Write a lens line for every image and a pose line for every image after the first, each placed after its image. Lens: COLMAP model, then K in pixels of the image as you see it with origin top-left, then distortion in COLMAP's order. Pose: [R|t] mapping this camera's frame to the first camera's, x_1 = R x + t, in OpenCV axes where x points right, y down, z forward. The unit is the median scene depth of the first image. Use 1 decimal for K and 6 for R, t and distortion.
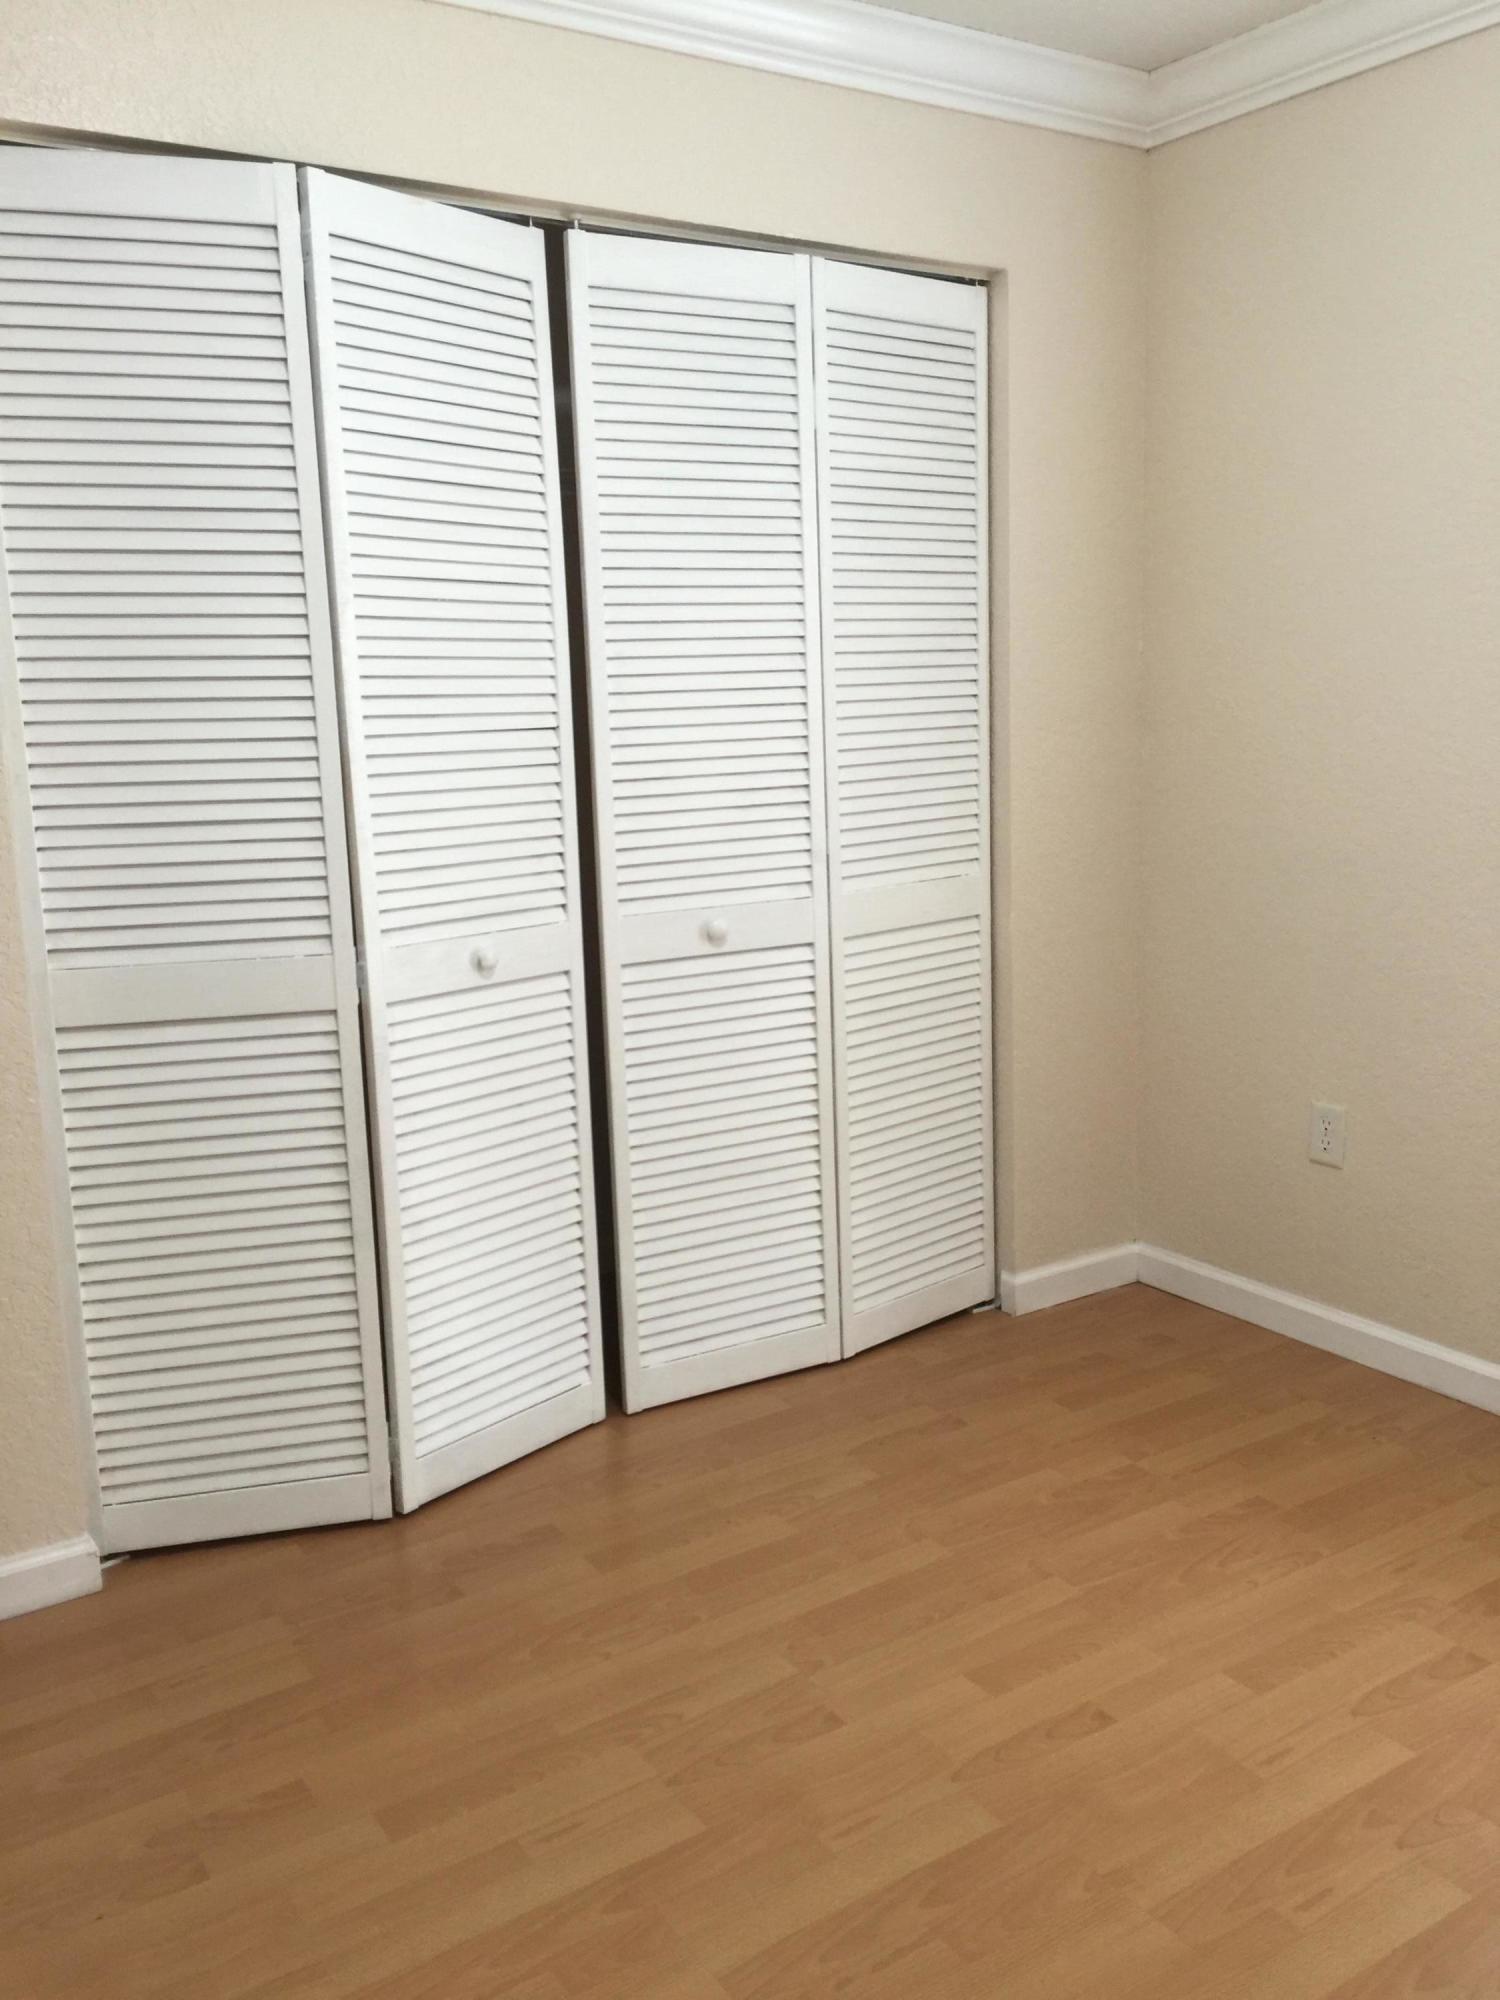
lens RADIAL K [[1687.4, 0, 764.4], [0, 1687.4, 1004.0], [0, 0, 1]] dist [0.071886, -0.109725]
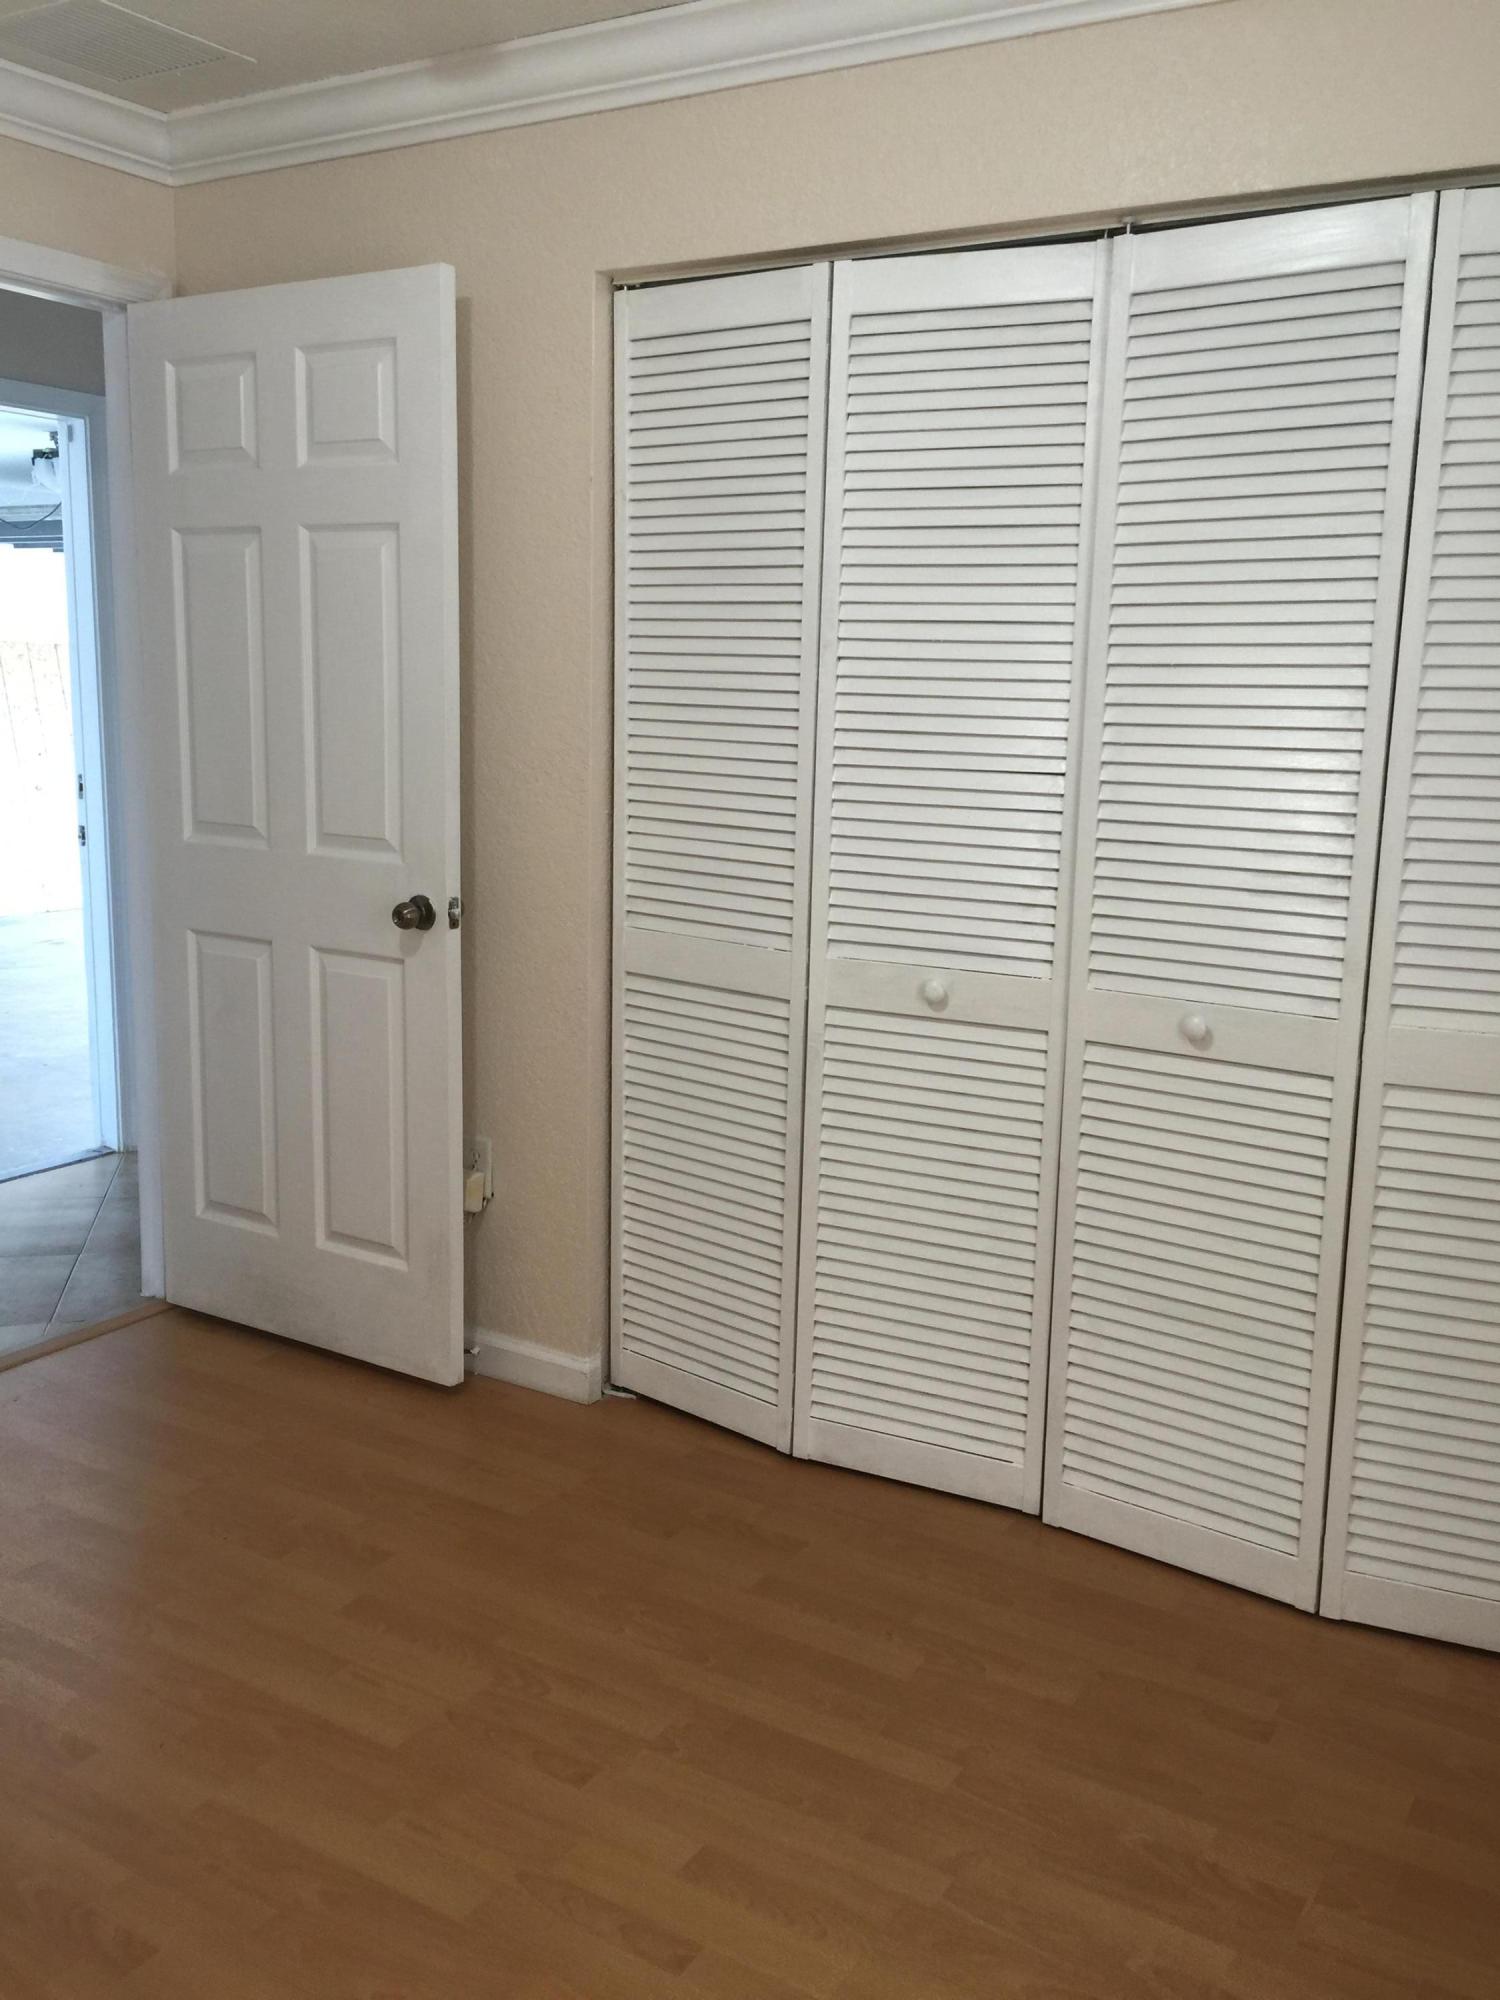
lens RADIAL K [[1687.4, 0, 749.0], [0, 1687.4, 1008.0], [0, 0, 1]] dist [0.071886, -0.109725]
pose [[0.431086, 0.207623, -0.878099, 0.714483], [-0.217438, 0.968391, 0.122225, -0.125527], [0.875720, 0.138243, 0.462605, 0.477949]]
